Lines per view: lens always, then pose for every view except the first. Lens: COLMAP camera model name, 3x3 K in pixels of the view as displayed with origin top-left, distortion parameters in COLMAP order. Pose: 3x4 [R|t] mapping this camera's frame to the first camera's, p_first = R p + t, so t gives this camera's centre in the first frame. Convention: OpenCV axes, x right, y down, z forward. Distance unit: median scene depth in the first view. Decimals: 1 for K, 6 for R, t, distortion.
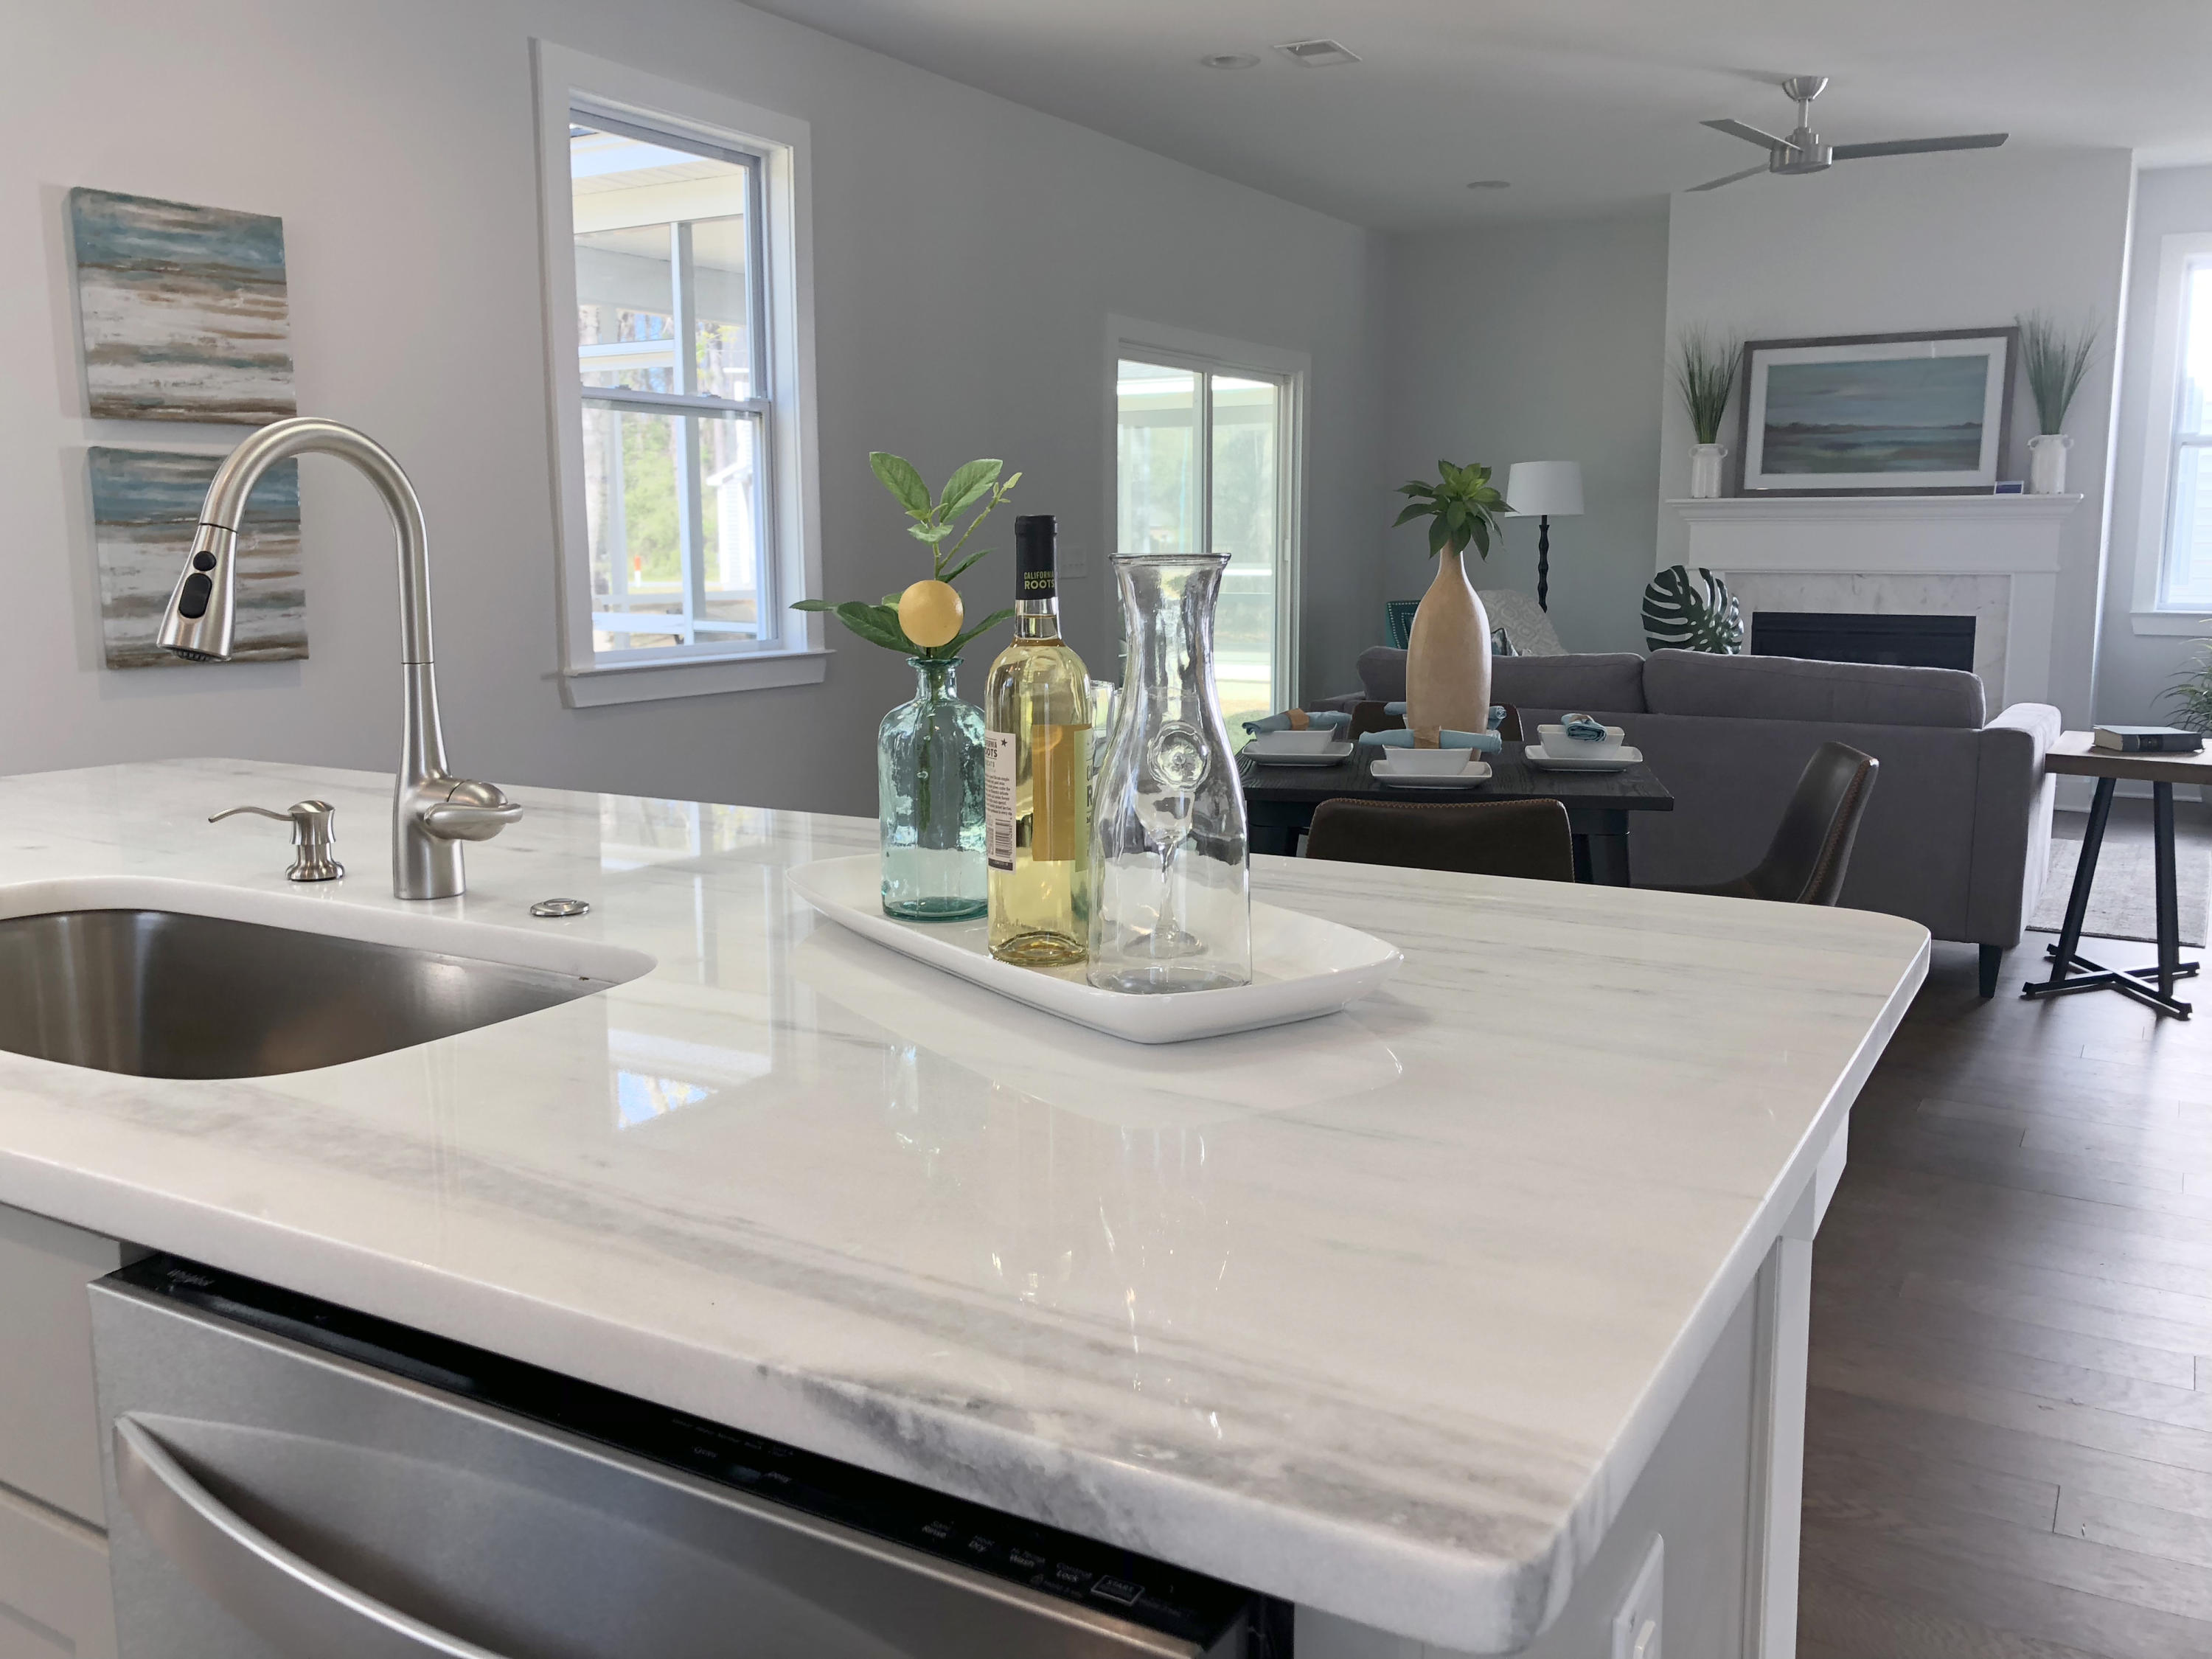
lens RADIAL K [[1817.0, 0, 1106.0], [0, 1817.0, 829.5], [0, 0, 1]] dist [-0.004958, 0.077992]
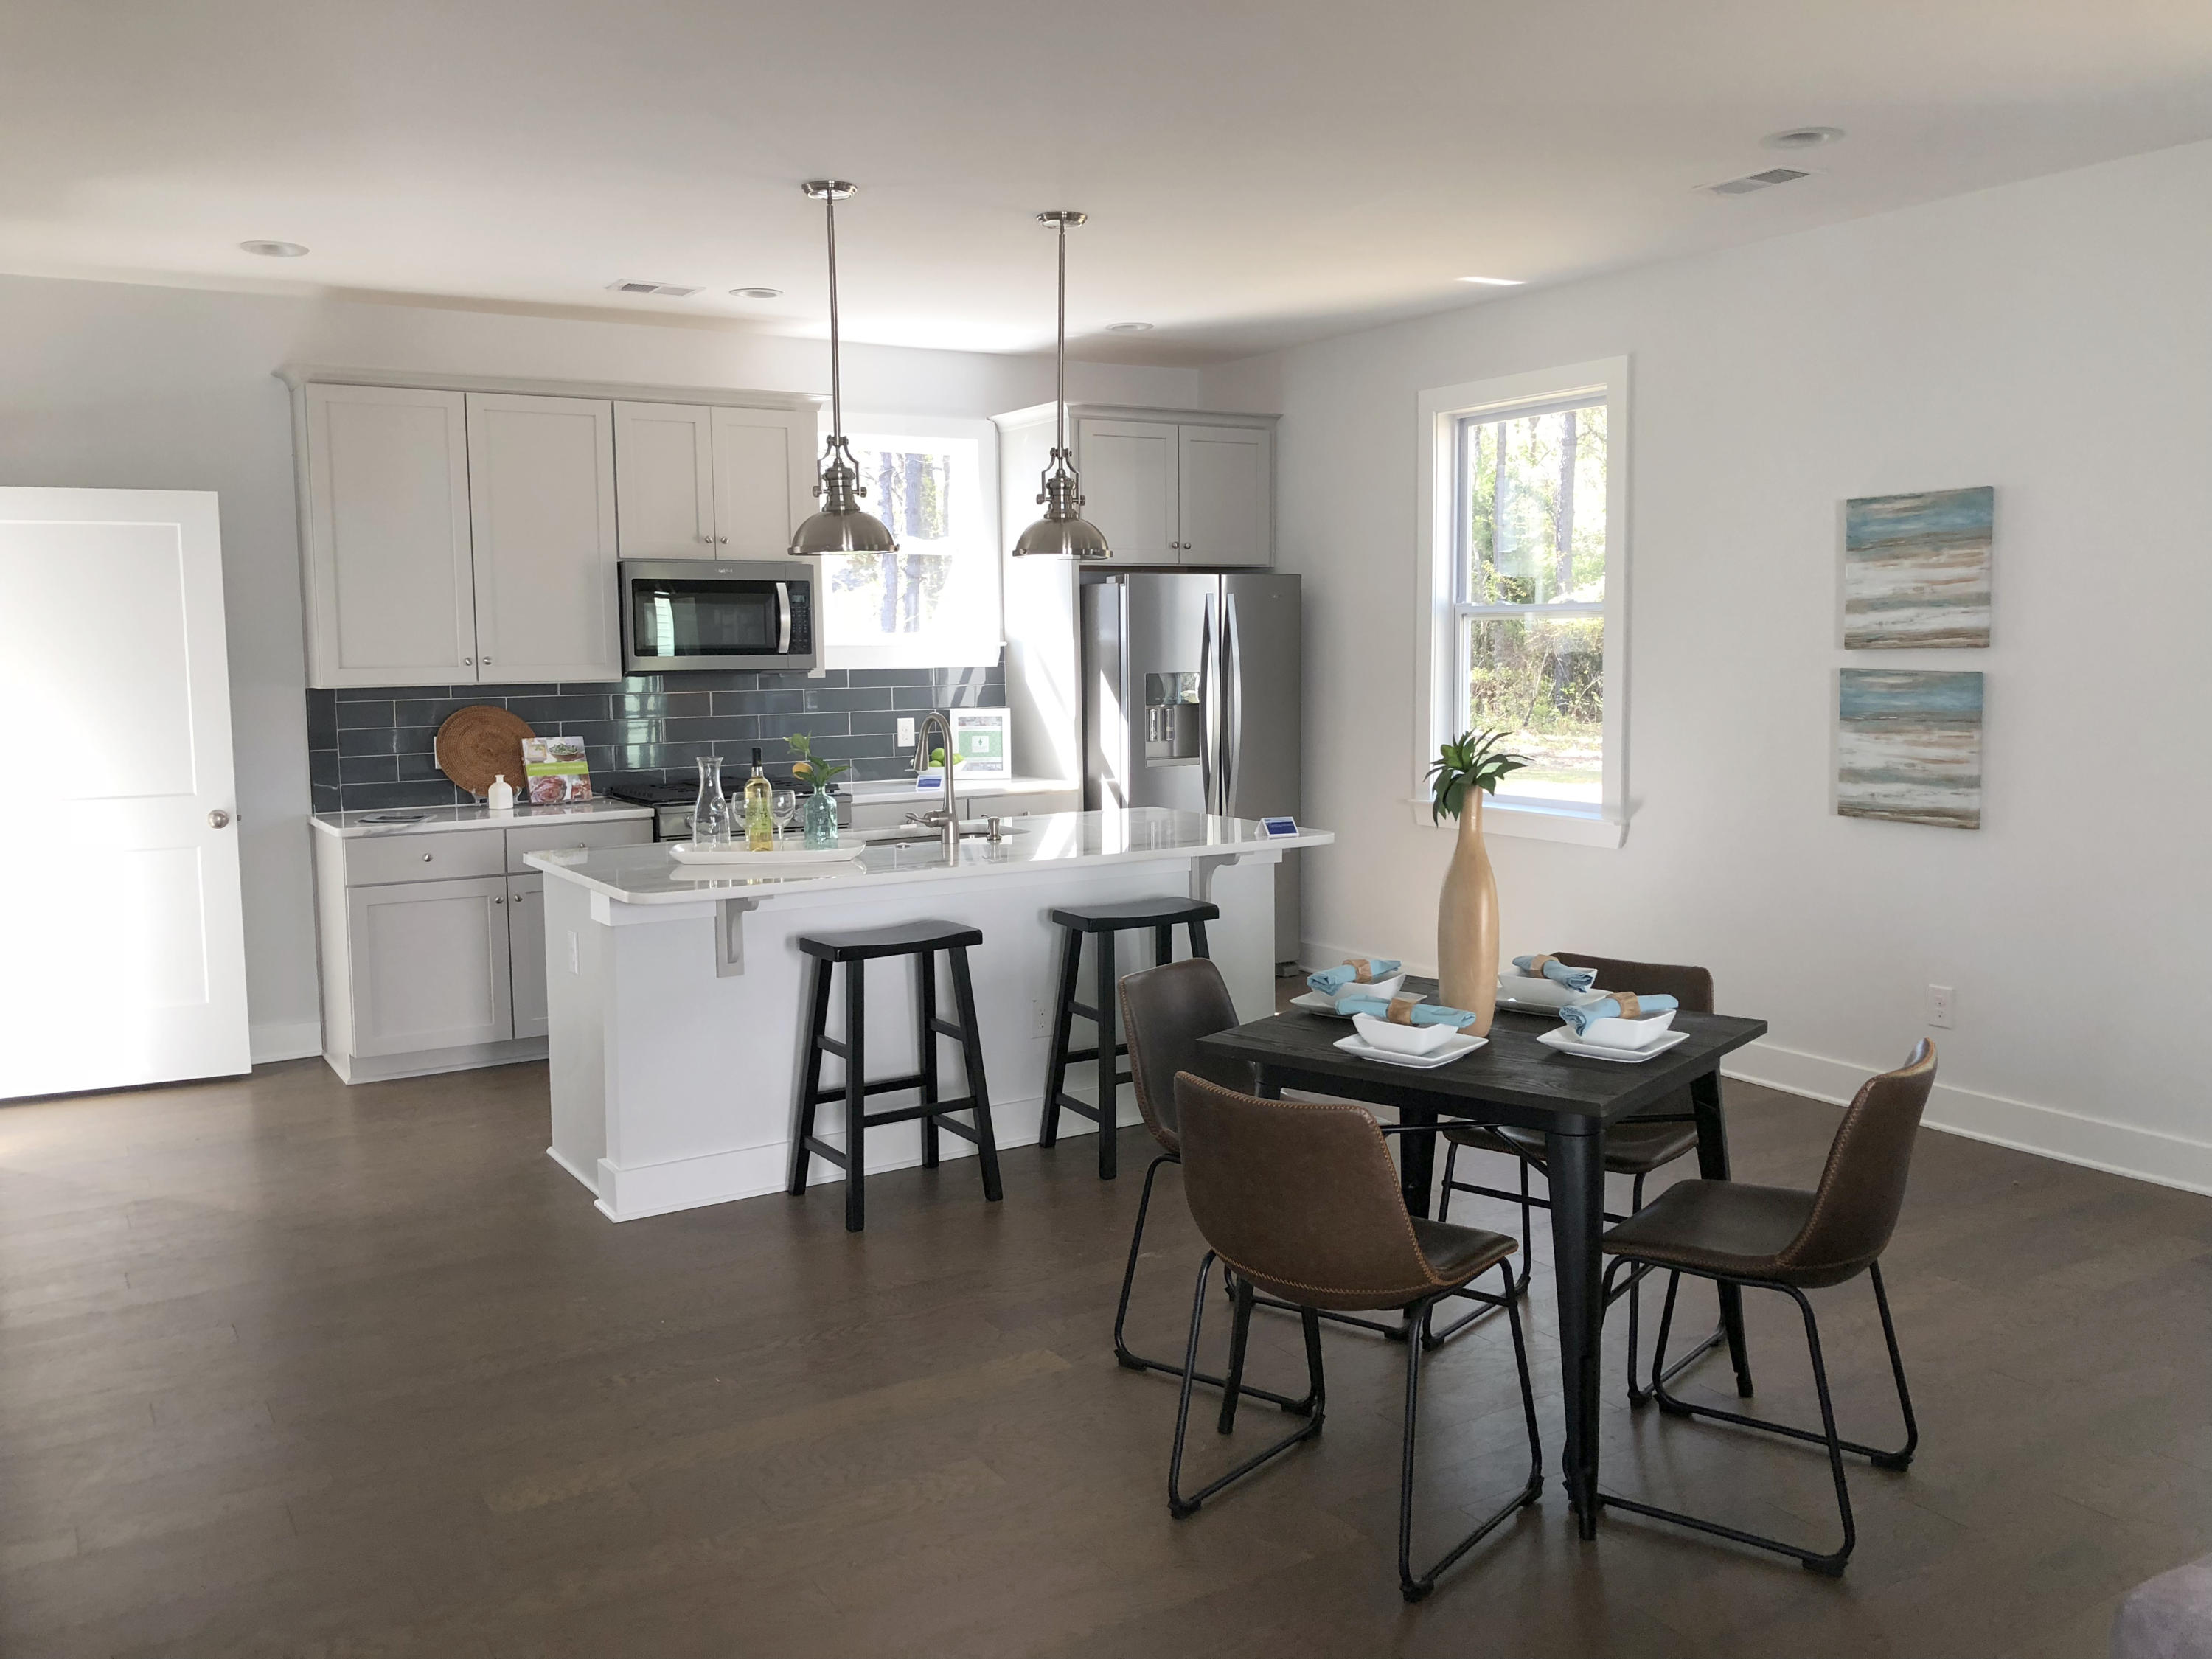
lens RADIAL K [[1810.3, 0, 1097.5], [0, 1810.3, 818.1], [0, 0, 1]] dist [0.079384, -0.139210]
pose [[-0.482187, 0.096781, -0.870706, 1.021254], [-0.129243, 0.975146, 0.179963, -0.271638], [0.866482, 0.199309, -0.457695, 1.145667]]
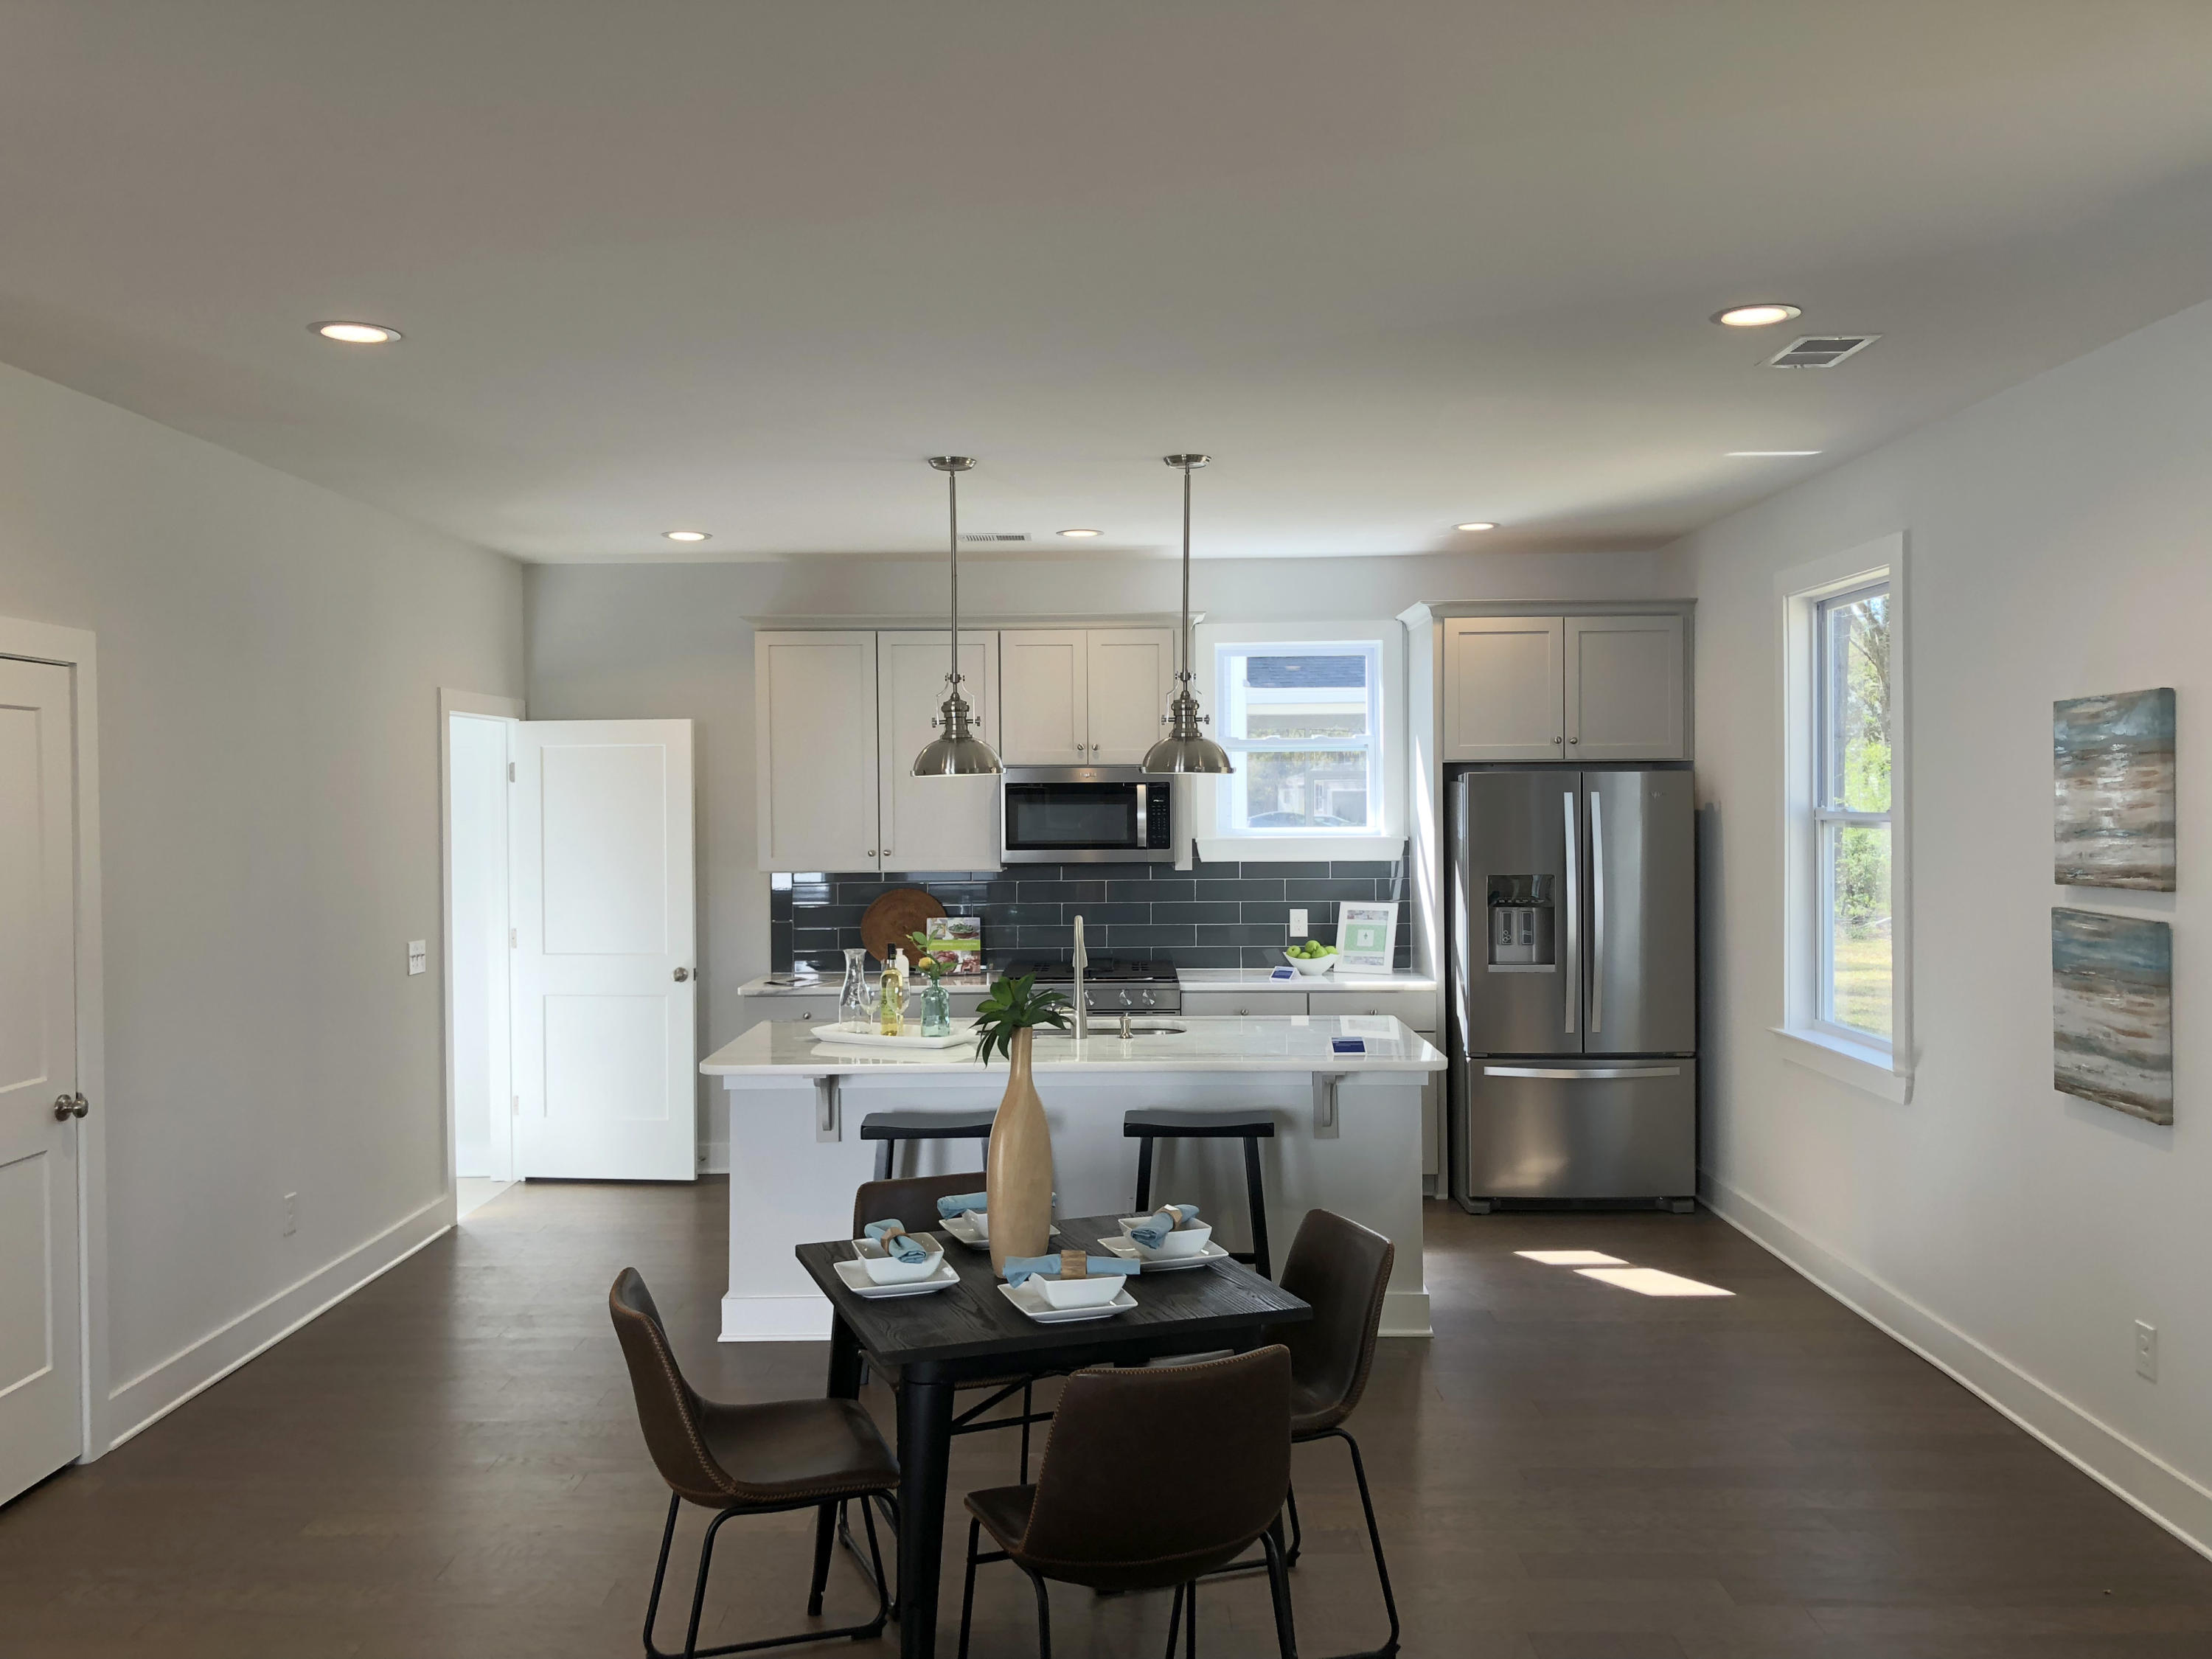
lens RADIAL K [[1807.9, 0, 1078.8], [0, 1807.9, 833.8], [0, 0, 1]] dist [0.077148, -0.006371]
pose [[-0.871329, 0.019156, -0.490325, 0.591411], [-0.069722, 0.984267, 0.162352, -0.398467], [0.485720, 0.175649, -0.856285, 1.672902]]
